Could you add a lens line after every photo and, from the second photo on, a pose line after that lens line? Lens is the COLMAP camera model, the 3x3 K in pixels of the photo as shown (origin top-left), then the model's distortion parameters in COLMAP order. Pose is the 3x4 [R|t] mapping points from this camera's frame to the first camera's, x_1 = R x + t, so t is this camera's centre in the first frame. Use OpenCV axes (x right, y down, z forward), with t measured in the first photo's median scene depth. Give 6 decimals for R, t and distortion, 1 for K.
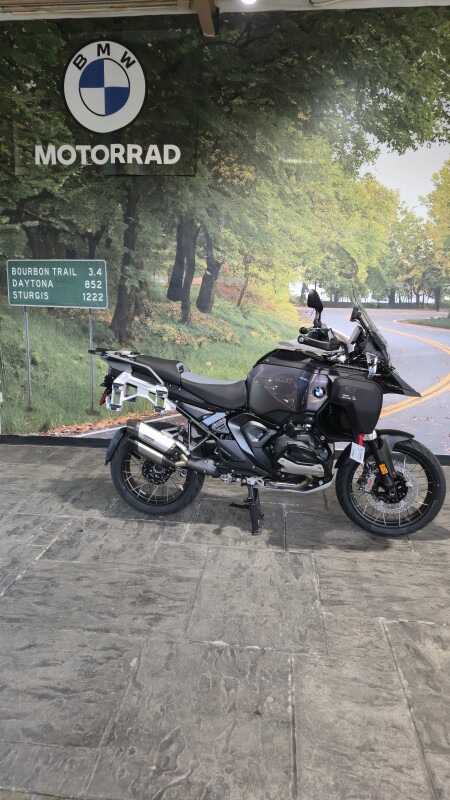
lens RADIAL K [[542.9, 0, 225.0], [0, 542.9, 400.0], [0, 0, 1]] dist [0.055771, -0.045026]
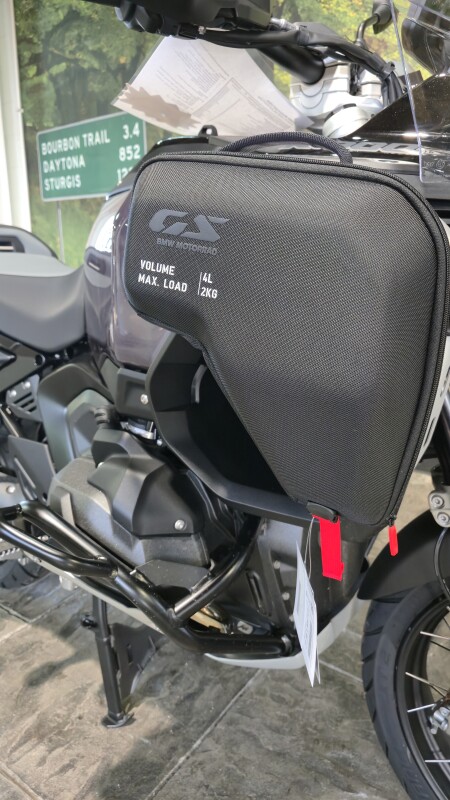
lens RADIAL K [[543.6, 0, 224.8], [0, 543.6, 393.9], [0, 0, 1]] dist [0.066413, -0.058862]
pose [[0.870938, 0.087309, -0.483575, 0.190946], [-0.058332, 0.995500, 0.074677, 0.008651], [0.487919, -0.036831, 0.872111, 0.527621]]
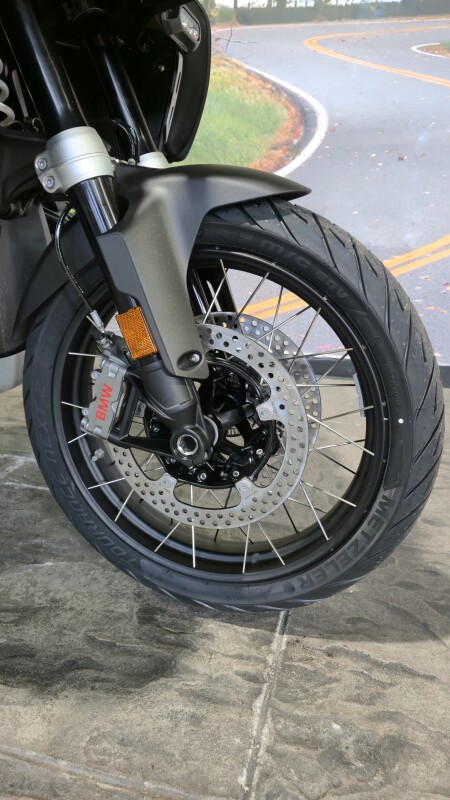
lens RADIAL K [[542.9, 0, 225.0], [0, 542.9, 400.0], [0, 0, 1]] dist [0.055771, -0.045026]
pose [[0.989321, 0.051823, -0.136230, 0.241306], [-0.037147, 0.993440, 0.108149, 0.087233], [0.140941, -0.101934, 0.984756, 0.539803]]
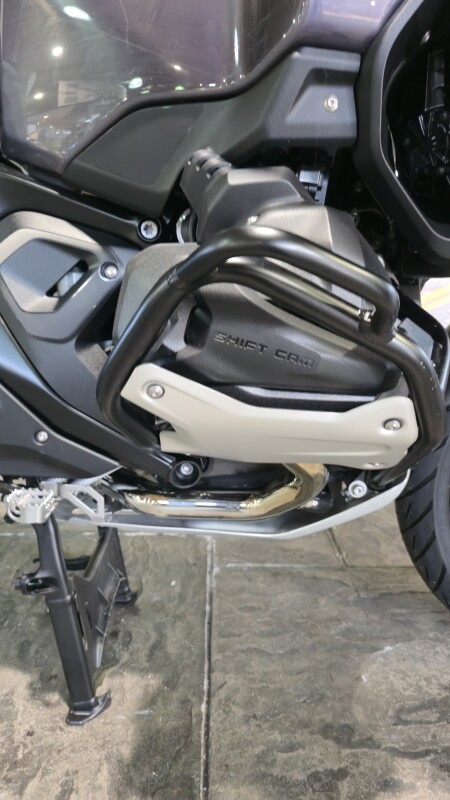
lens RADIAL K [[542.9, 0, 225.0], [0, 542.9, 400.0], [0, 0, 1]] dist [0.055771, -0.045026]
pose [[0.993811, -0.039759, 0.103722, 0.070239], [0.032400, 0.996900, 0.071696, 0.067806], [-0.106251, -0.067891, 0.992019, 0.545654]]
